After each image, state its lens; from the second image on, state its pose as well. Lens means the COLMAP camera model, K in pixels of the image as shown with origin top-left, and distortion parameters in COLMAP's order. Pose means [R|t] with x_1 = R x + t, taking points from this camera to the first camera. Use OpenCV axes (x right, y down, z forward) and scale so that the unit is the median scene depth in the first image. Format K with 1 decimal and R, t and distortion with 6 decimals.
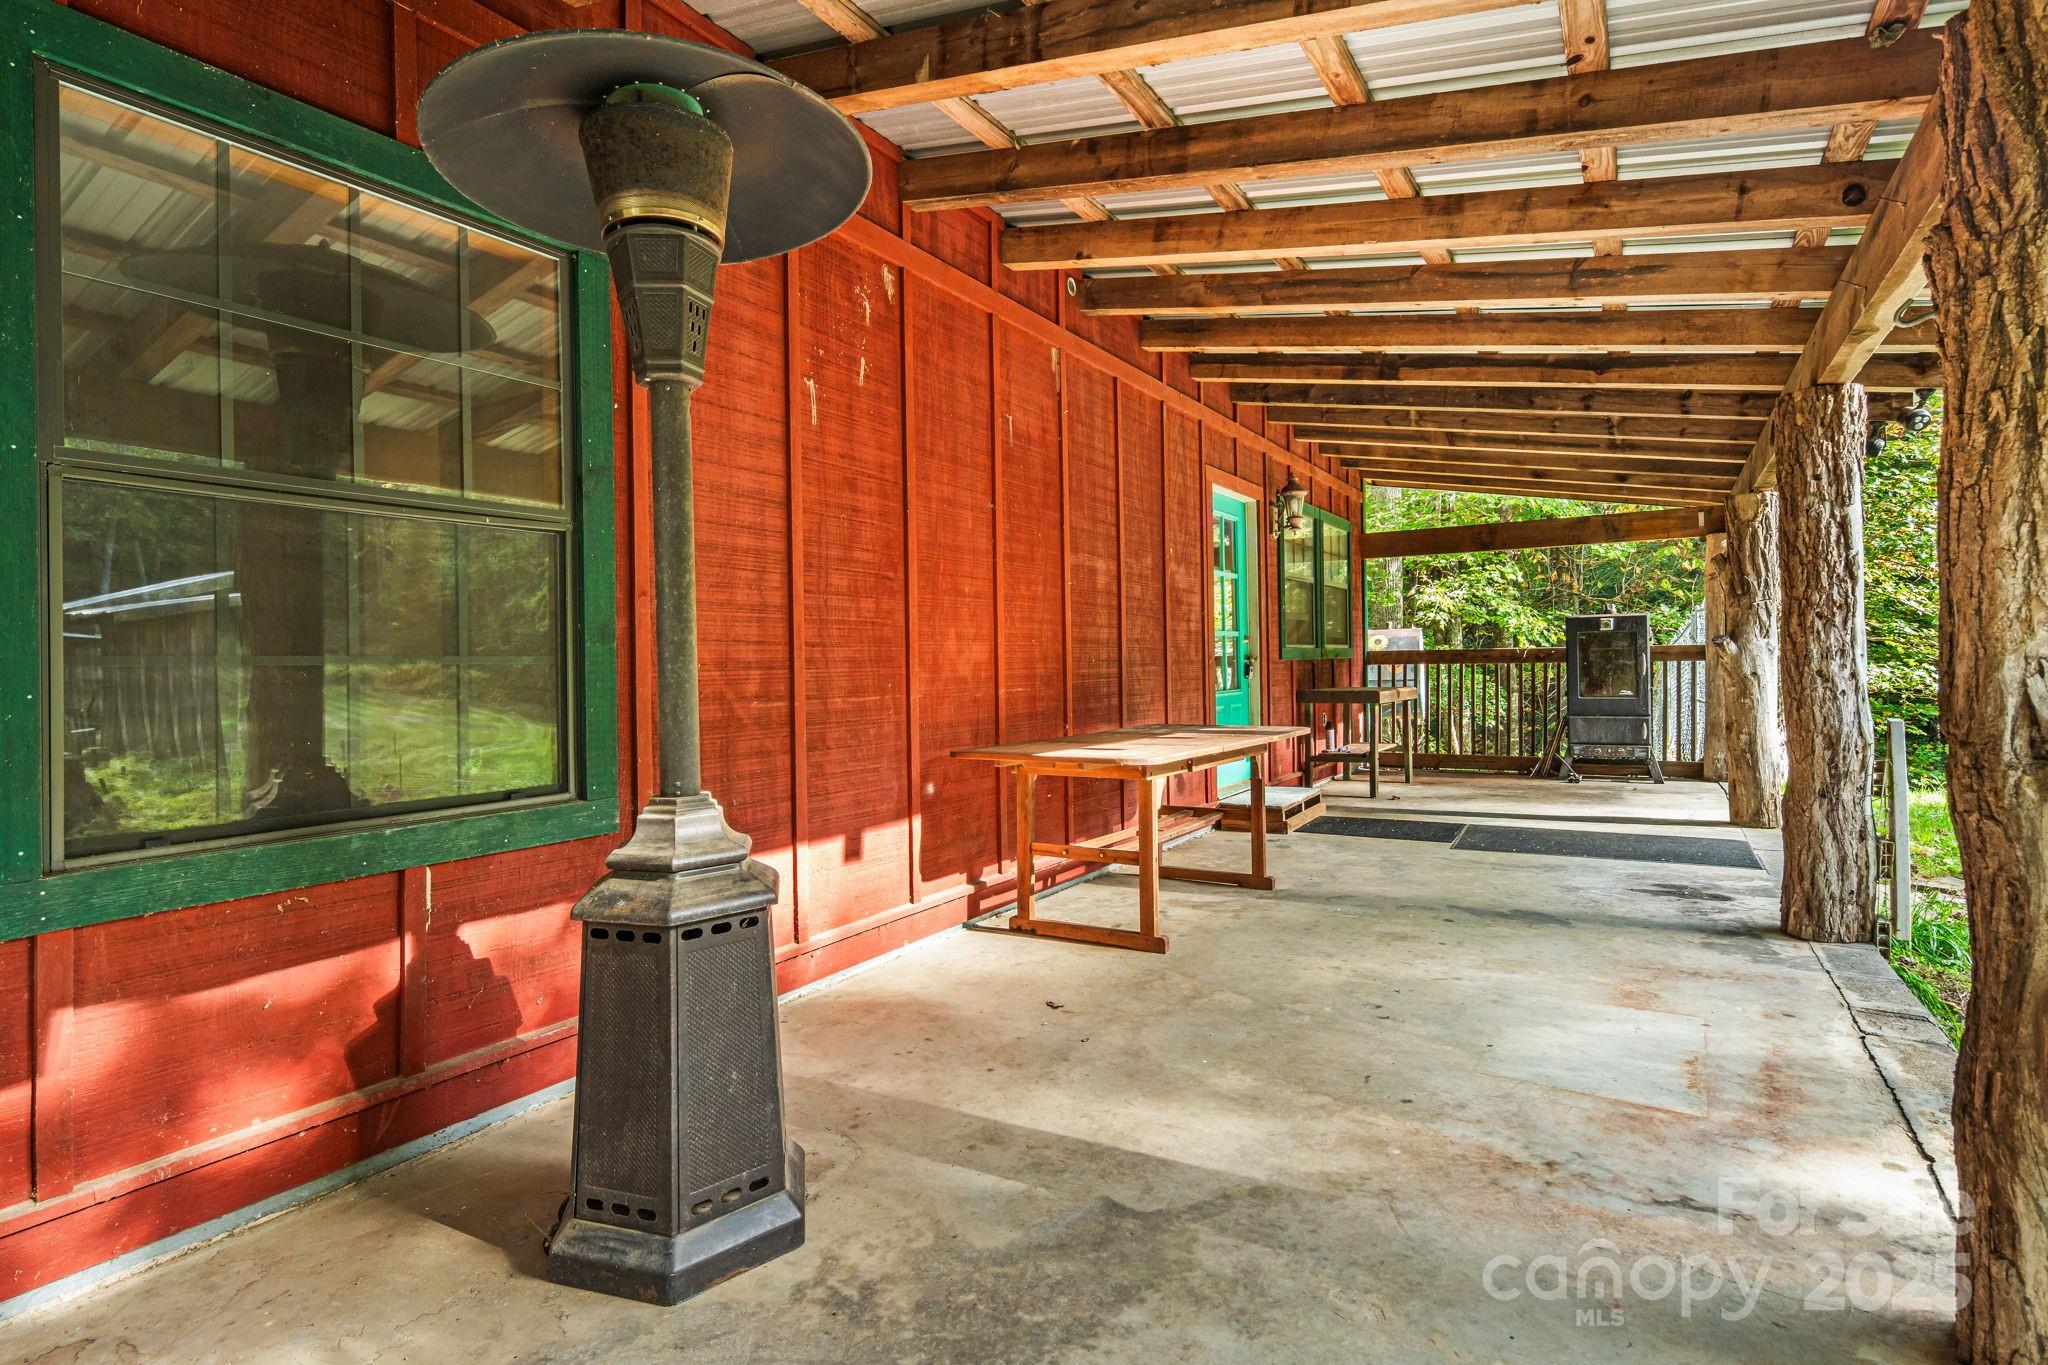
lens RADIAL K [[1013.6, 0, 1010.1], [0, 1013.6, 666.9], [0, 0, 1]] dist [0.000078, -0.000300]
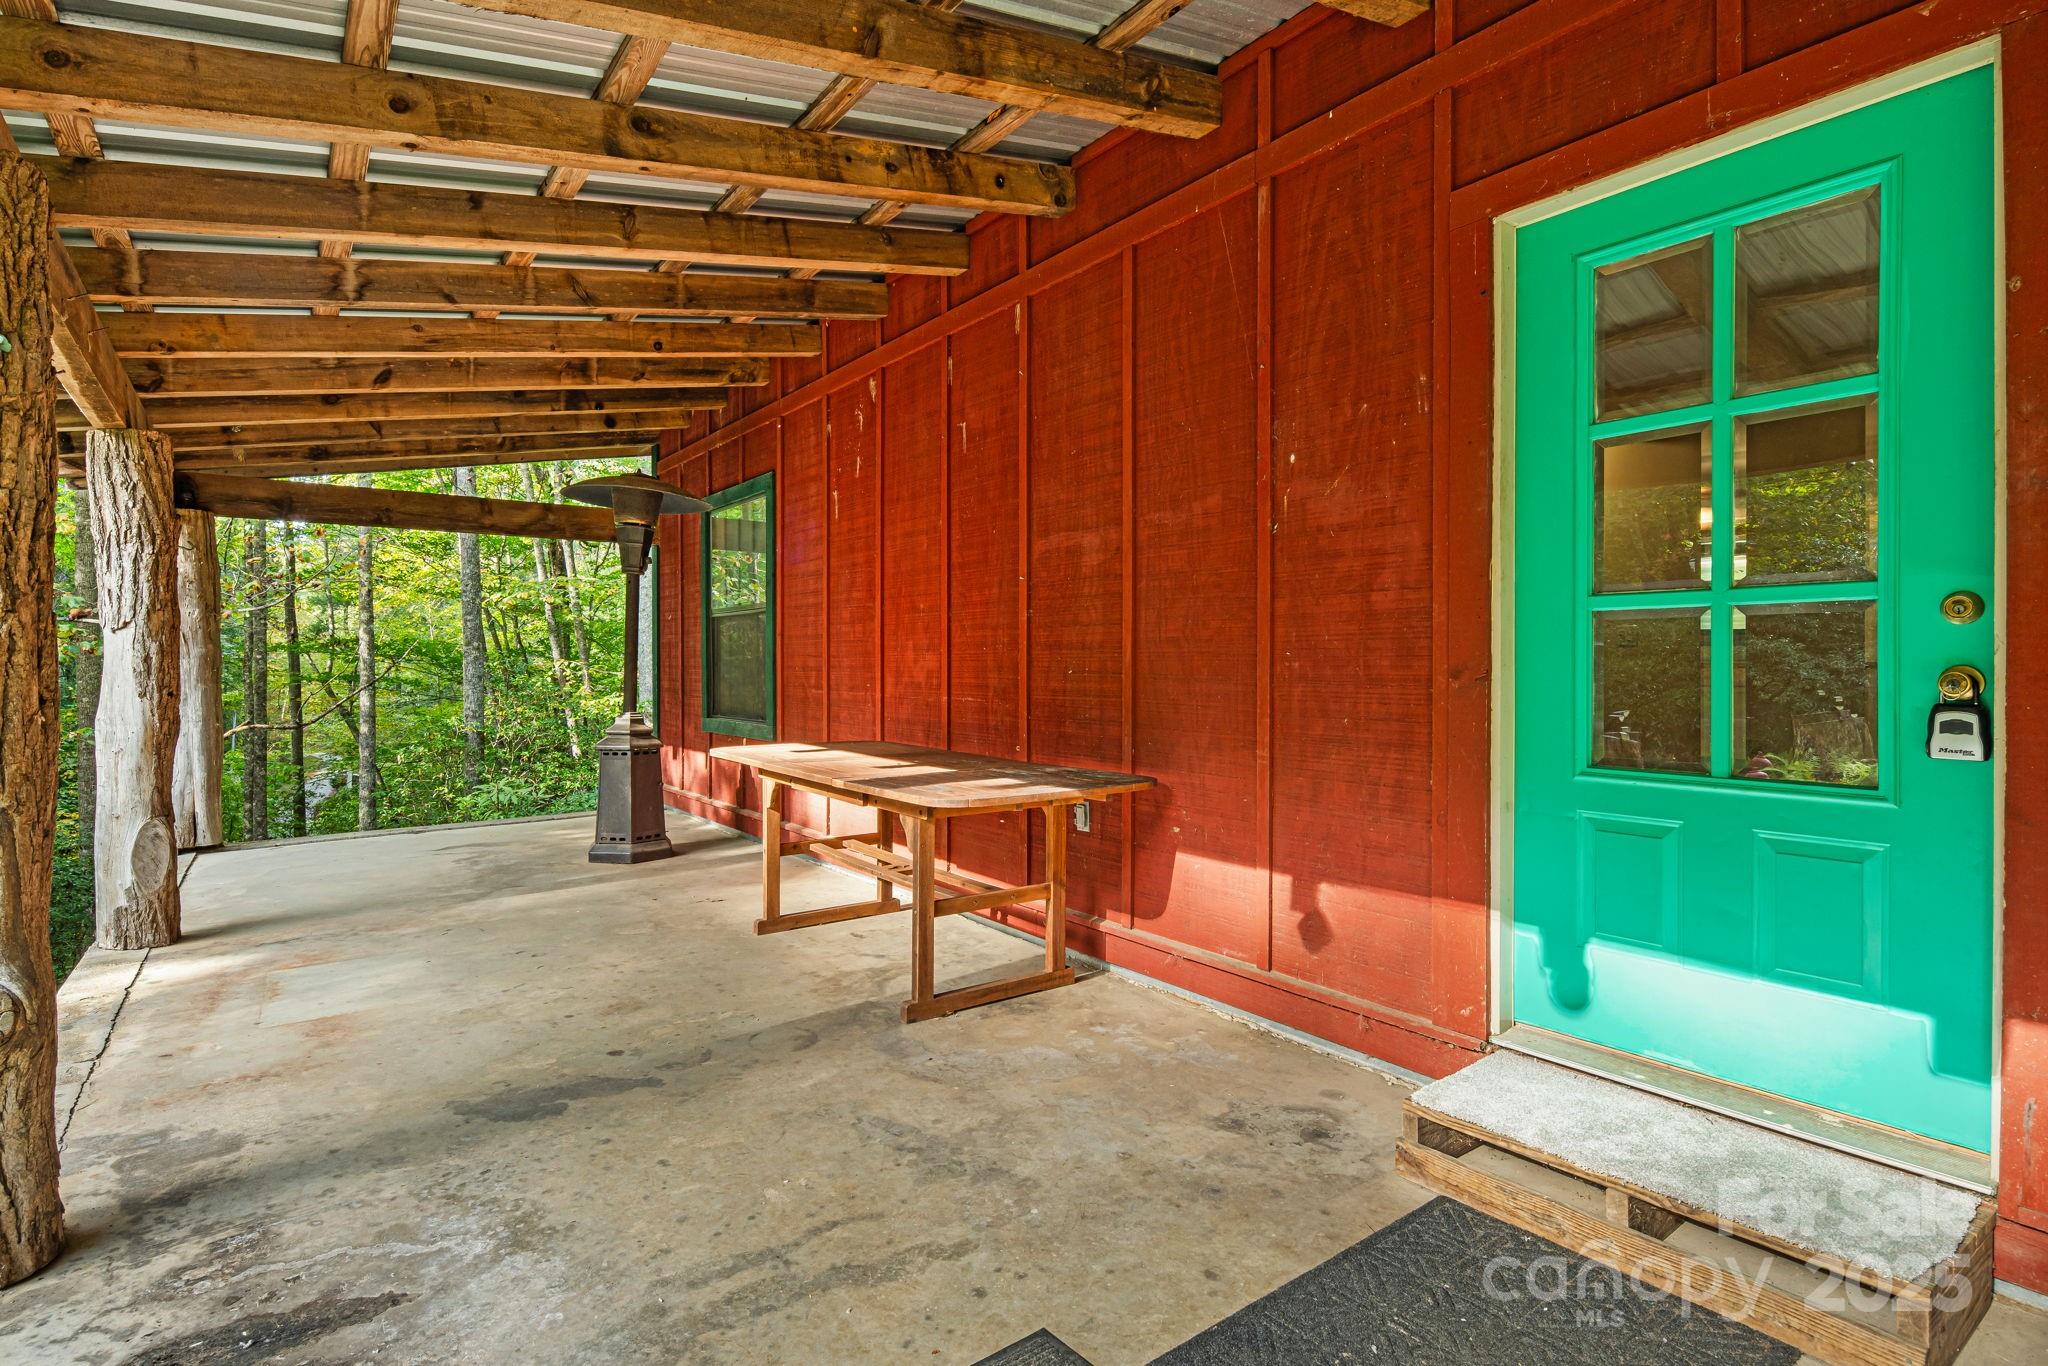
lens RADIAL K [[1013.6, 0, 1010.1], [0, 1013.6, 667.4], [0, 0, 1]] dist [0.000078, -0.000300]
pose [[-0.370462, 0.022500, -0.928575, 1.150866], [0.005145, 0.999741, 0.022172, -0.037768], [0.928833, 0.003436, -0.370482, 1.781656]]
